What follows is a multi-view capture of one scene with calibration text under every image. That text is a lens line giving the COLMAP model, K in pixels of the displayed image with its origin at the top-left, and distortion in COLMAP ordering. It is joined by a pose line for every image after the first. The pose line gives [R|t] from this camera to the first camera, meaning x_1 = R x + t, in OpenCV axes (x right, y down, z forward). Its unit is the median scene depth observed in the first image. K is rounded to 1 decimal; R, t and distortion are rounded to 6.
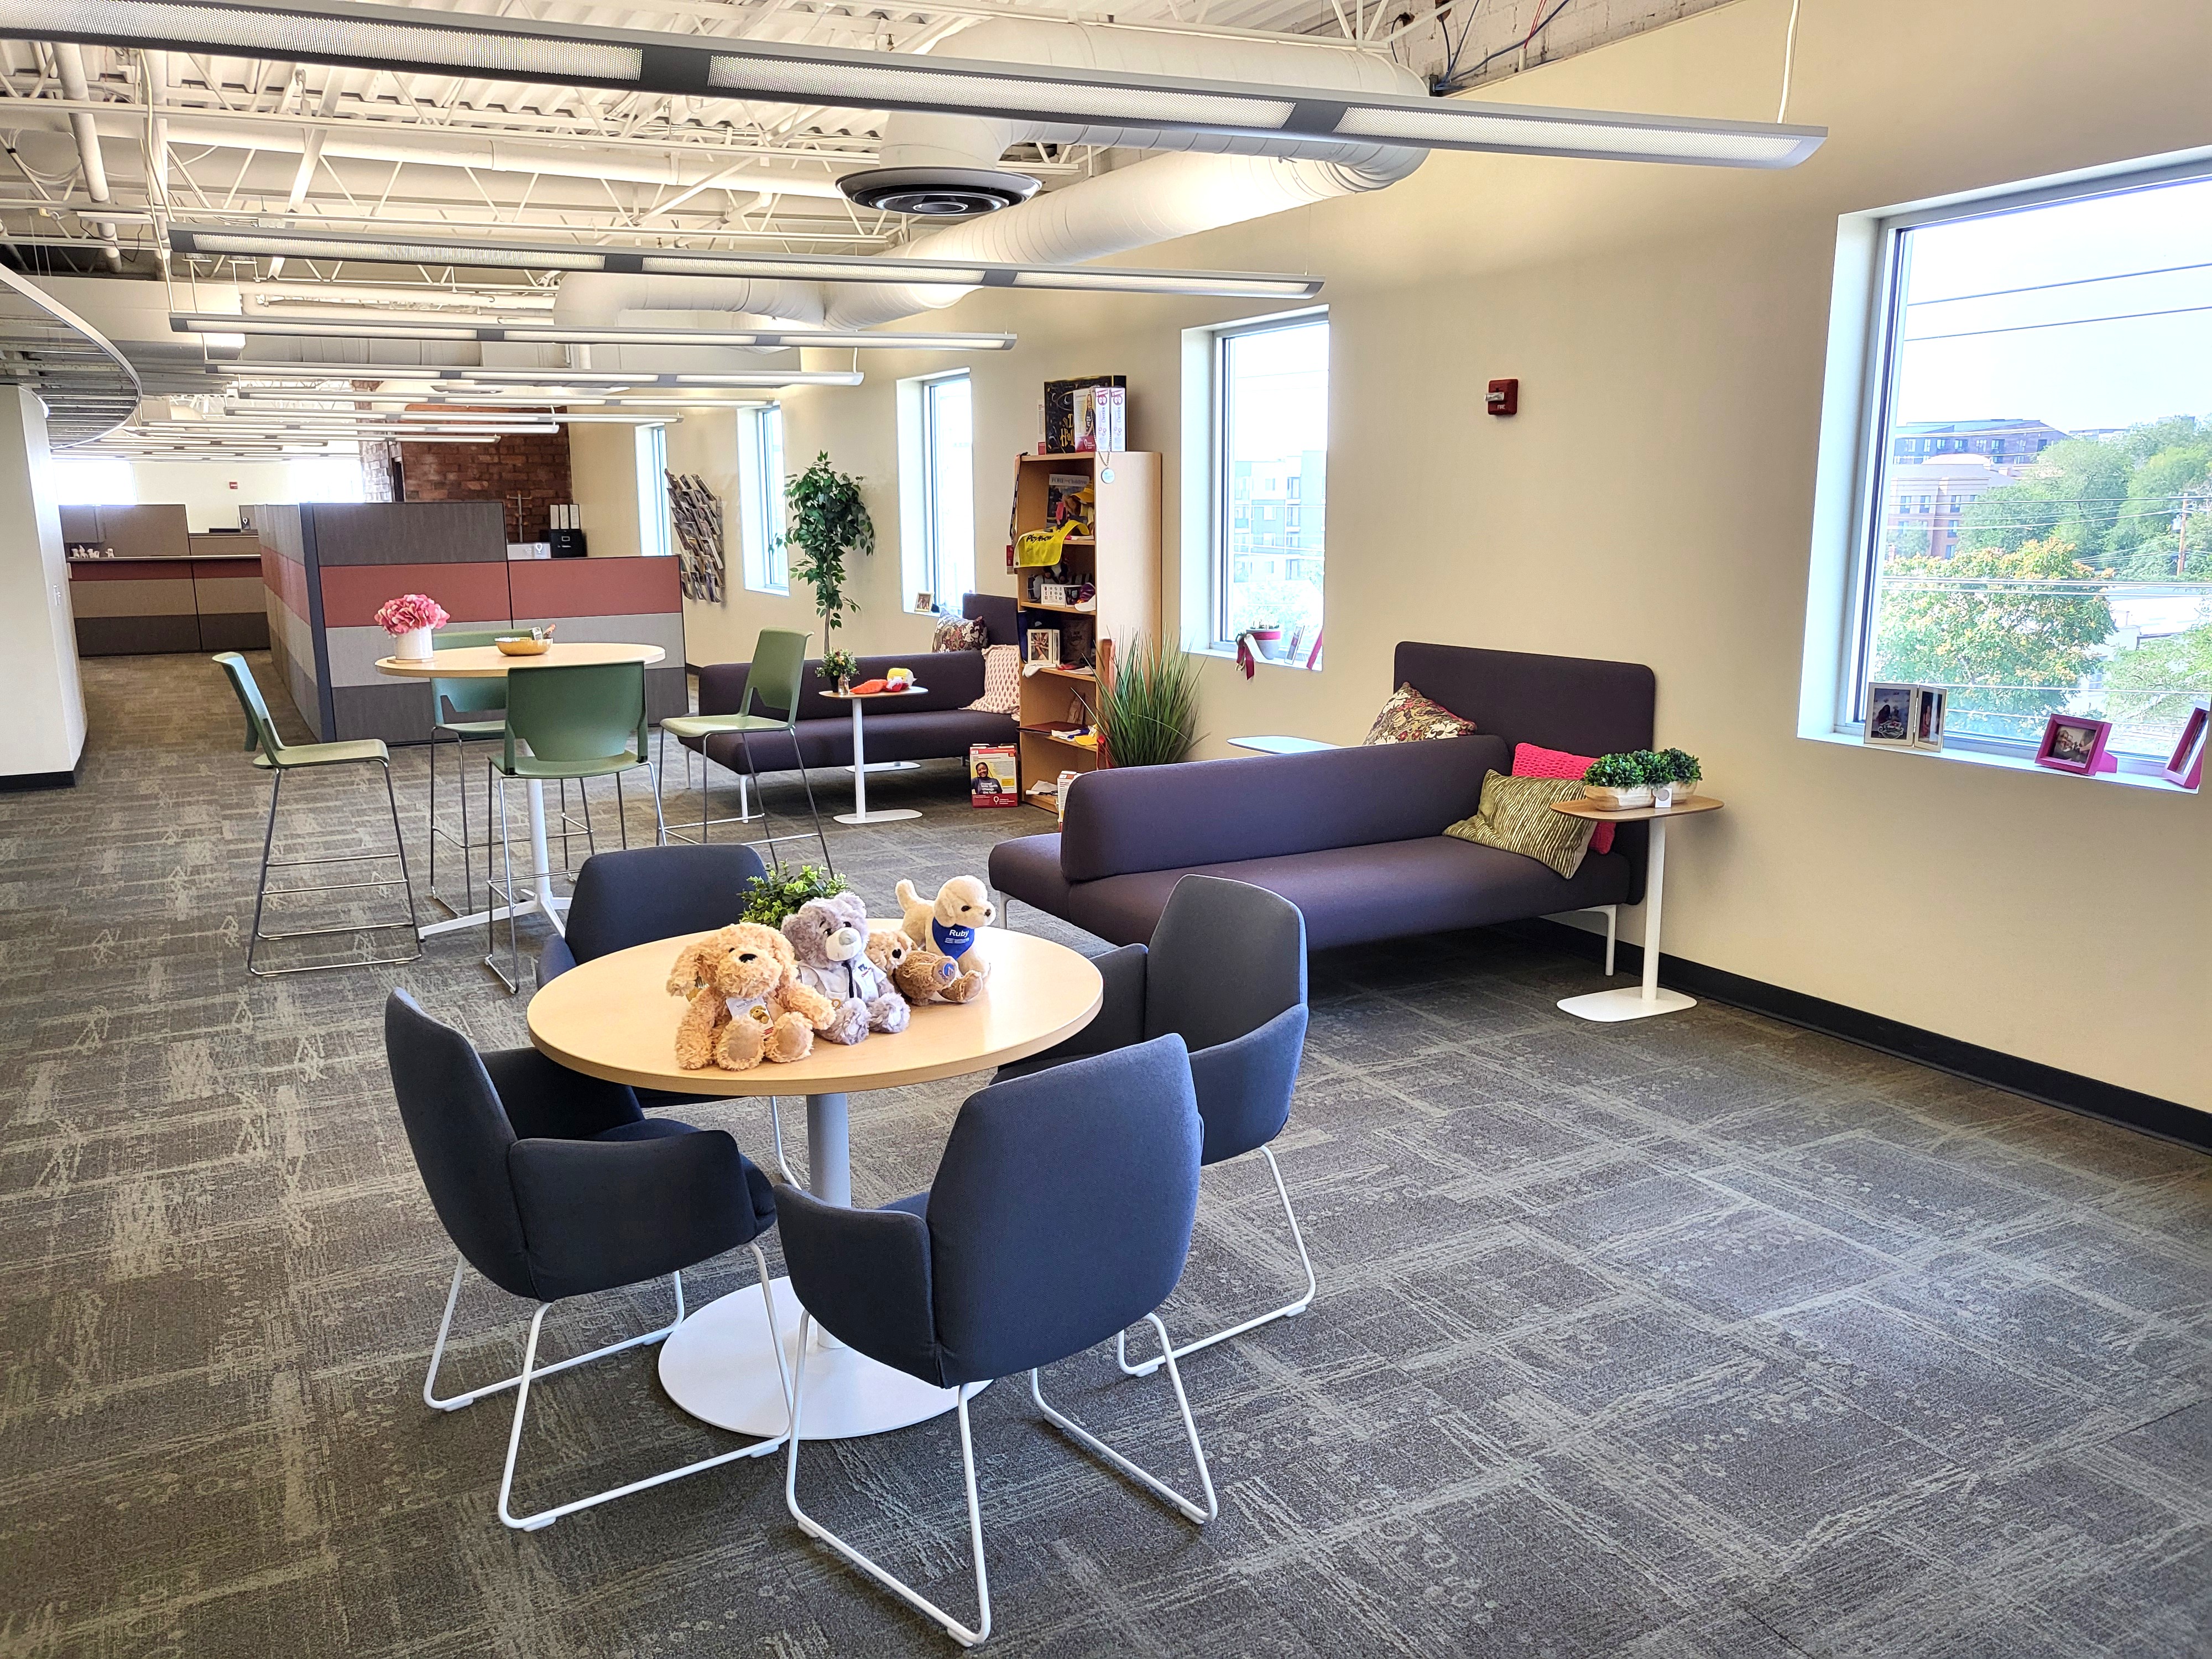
lens RADIAL K [[1715.5, 0, 1108.8], [0, 1715.5, 830.0], [0, 0, 1]] dist [-0.003367, 0.038967]
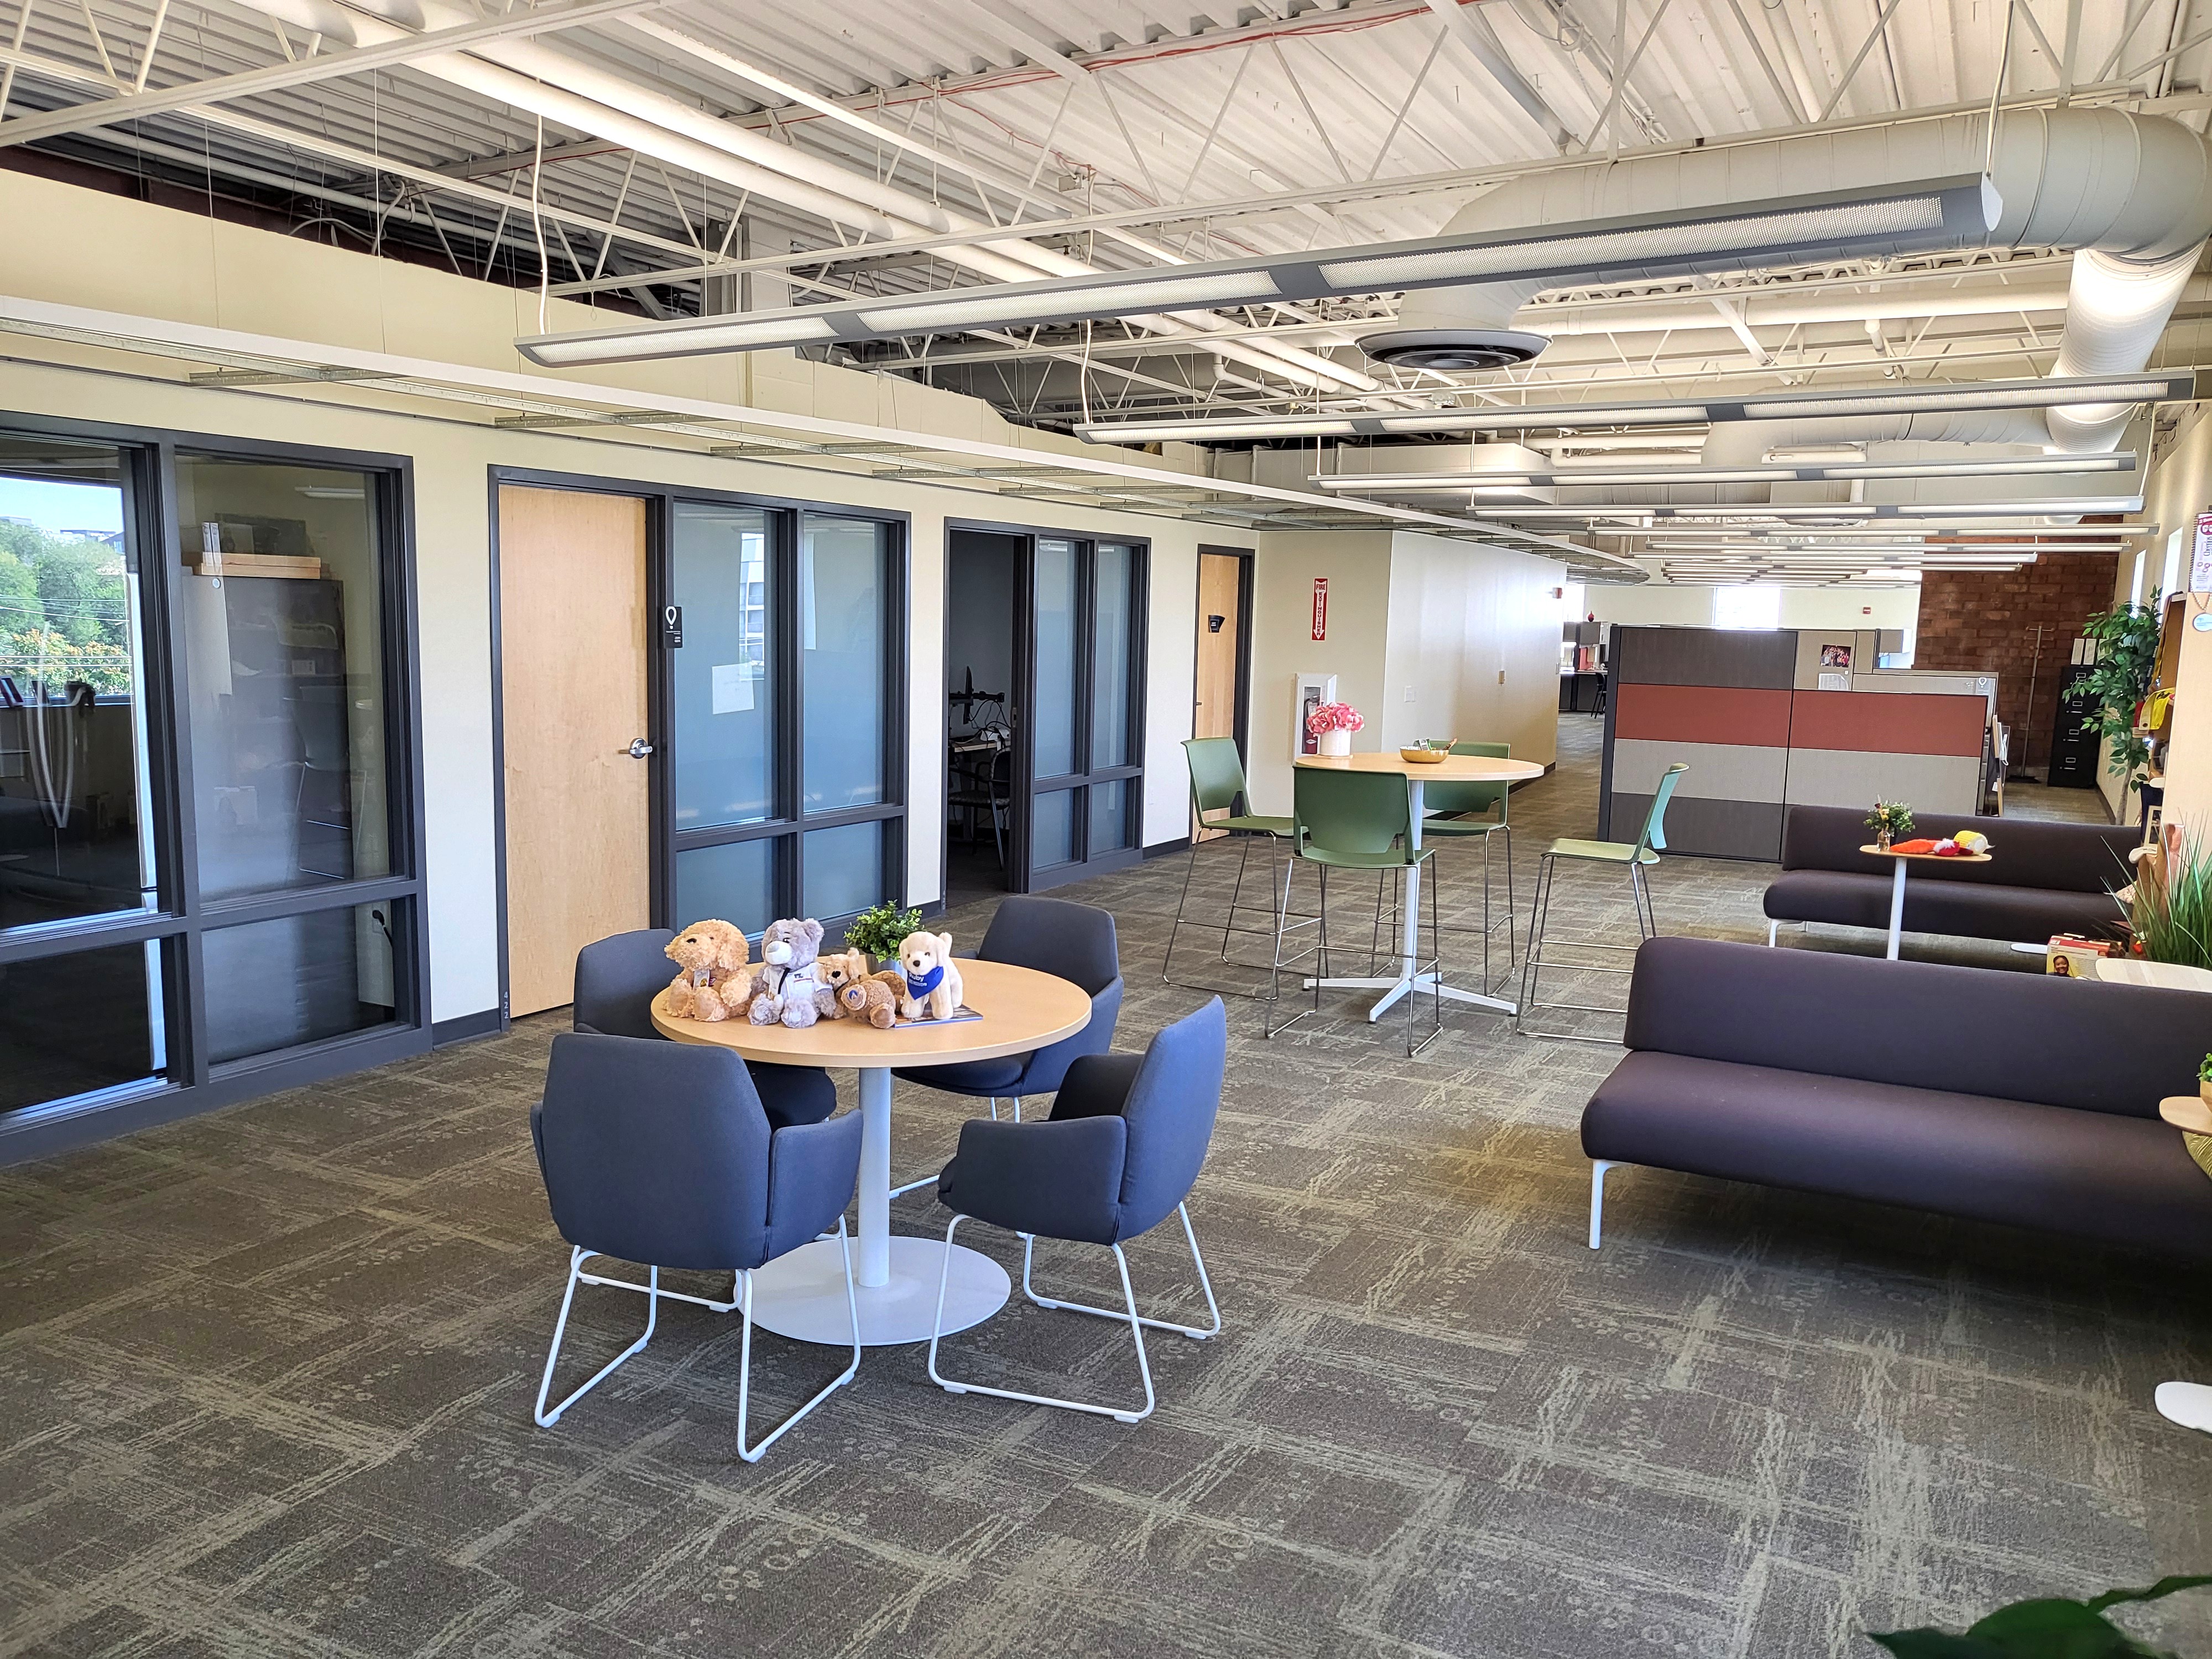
lens RADIAL K [[1715.5, 0, 1107.4], [0, 1715.5, 837.4], [0, 0, 1]] dist [-0.003367, 0.038967]
pose [[0.564832, 0.130985, -0.814744, 0.627369], [-0.184246, 0.982416, 0.030211, -0.065543], [0.804375, 0.133049, 0.579033, 0.239275]]
